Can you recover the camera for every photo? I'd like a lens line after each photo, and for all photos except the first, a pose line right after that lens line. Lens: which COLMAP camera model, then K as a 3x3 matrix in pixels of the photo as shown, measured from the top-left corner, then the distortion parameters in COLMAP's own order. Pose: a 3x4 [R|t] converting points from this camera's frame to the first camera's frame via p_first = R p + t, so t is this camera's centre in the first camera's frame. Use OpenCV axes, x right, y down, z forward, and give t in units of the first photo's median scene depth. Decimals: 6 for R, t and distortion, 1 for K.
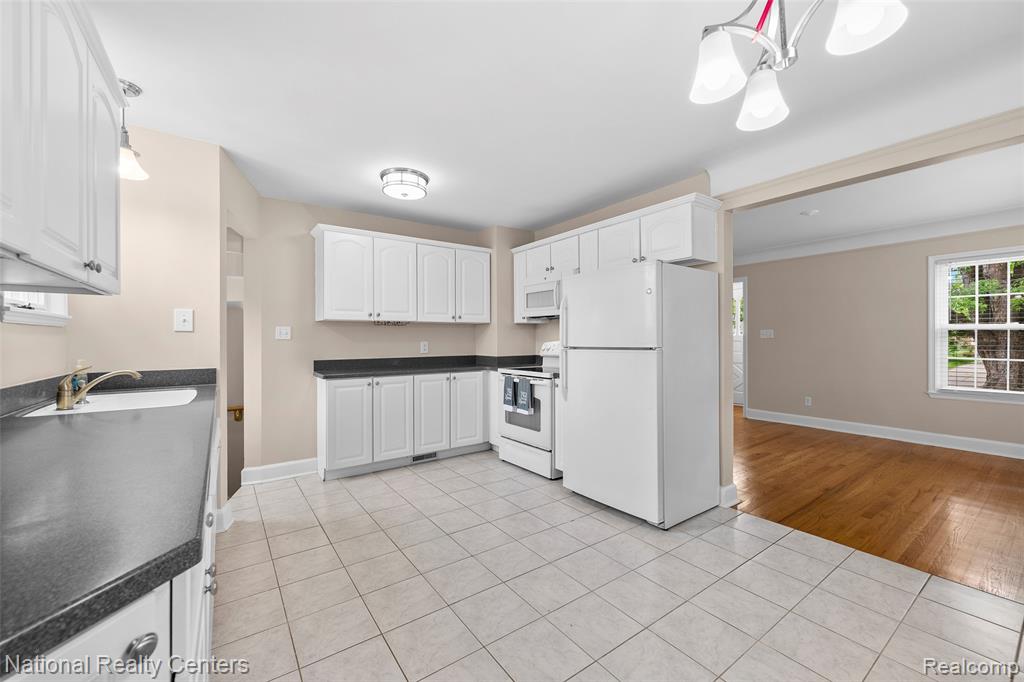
lens RADIAL K [[407.3, 0, 505.6], [0, 407.3, 339.3], [0, 0, 1]] dist [-0.001587, 0.000017]
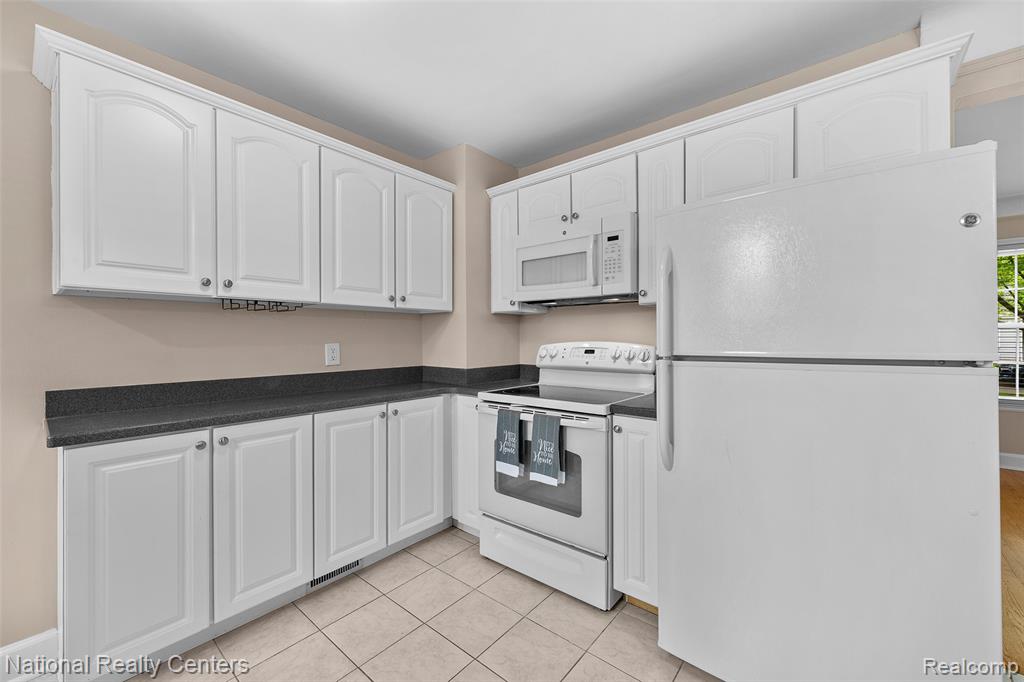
lens RADIAL K [[407.3, 0, 507.7], [0, 407.3, 338.9], [0, 0, 1]] dist [-0.001587, 0.000017]
pose [[0.967514, 0.001631, 0.252813, -0.124424], [-0.001678, 0.999999, -0.000031, -0.000637], [-0.252813, -0.000394, 0.967515, 0.473613]]
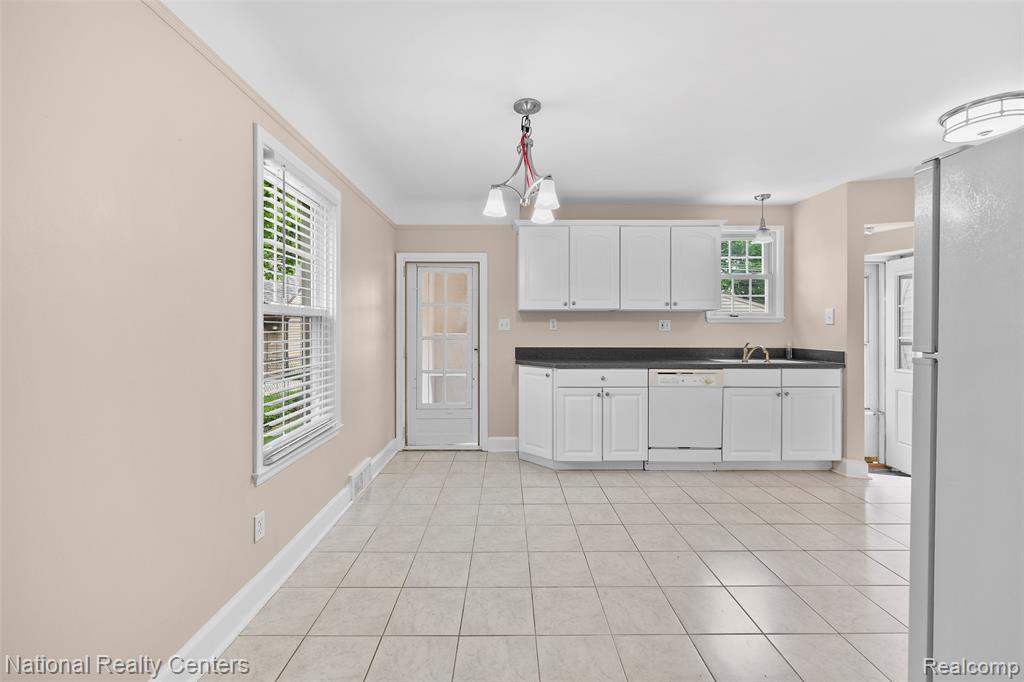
lens RADIAL K [[407.3, 0, 509.3], [0, 407.3, 329.4], [0, 0, 1]] dist [-0.001587, 0.000017]
pose [[-0.573562, 0.005773, -0.819142, 0.664486], [0.002788, 0.999983, 0.005095, -0.007653], [0.819157, 0.000639, -0.573569, 0.571993]]
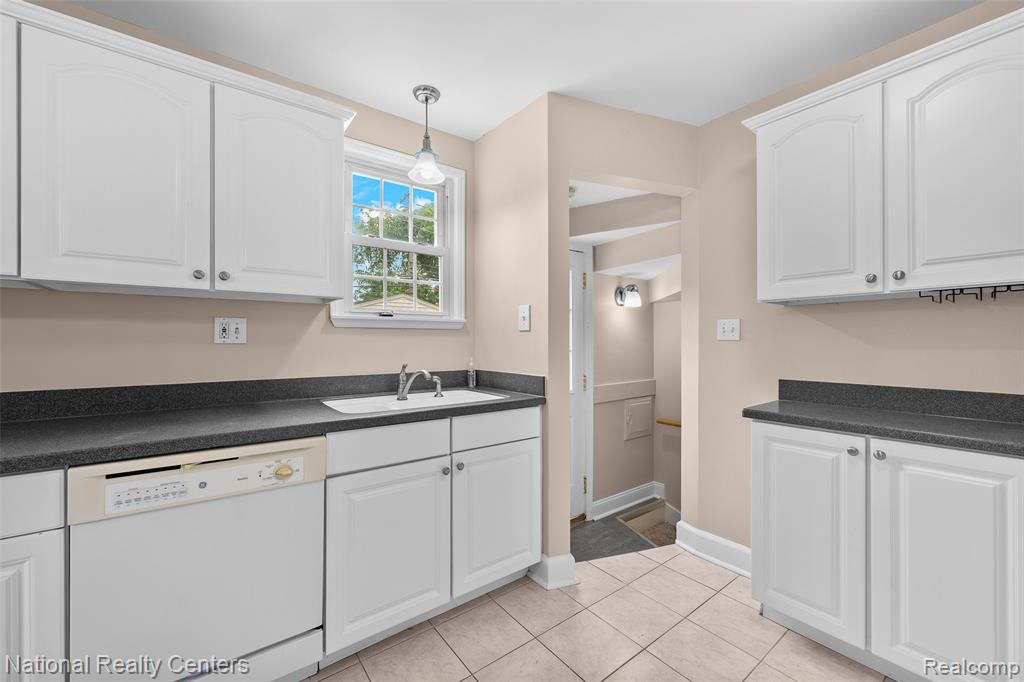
lens RADIAL K [[407.3, 0, 510.2], [0, 407.3, 340.1], [0, 0, 1]] dist [-0.001587, 0.000017]
pose [[0.038149, 0.002987, -0.999268, 0.049978], [0.002003, 0.999993, 0.003065, -0.001867], [0.999270, -0.002119, 0.038142, 0.596945]]
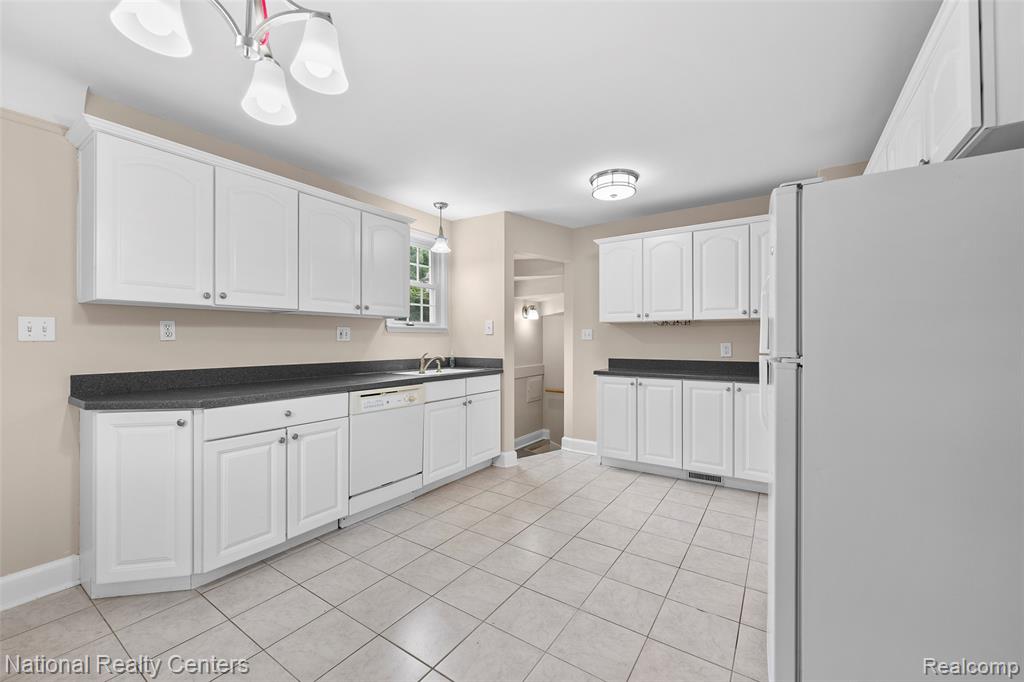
lens RADIAL K [[407.3, 0, 509.7], [0, 407.3, 338.9], [0, 0, 1]] dist [-0.001587, 0.000017]
pose [[0.351323, 0.002357, -0.936251, 0.477010], [-0.001219, 0.999997, 0.002061, -0.004270], [0.936254, 0.000417, 0.351325, 0.324725]]
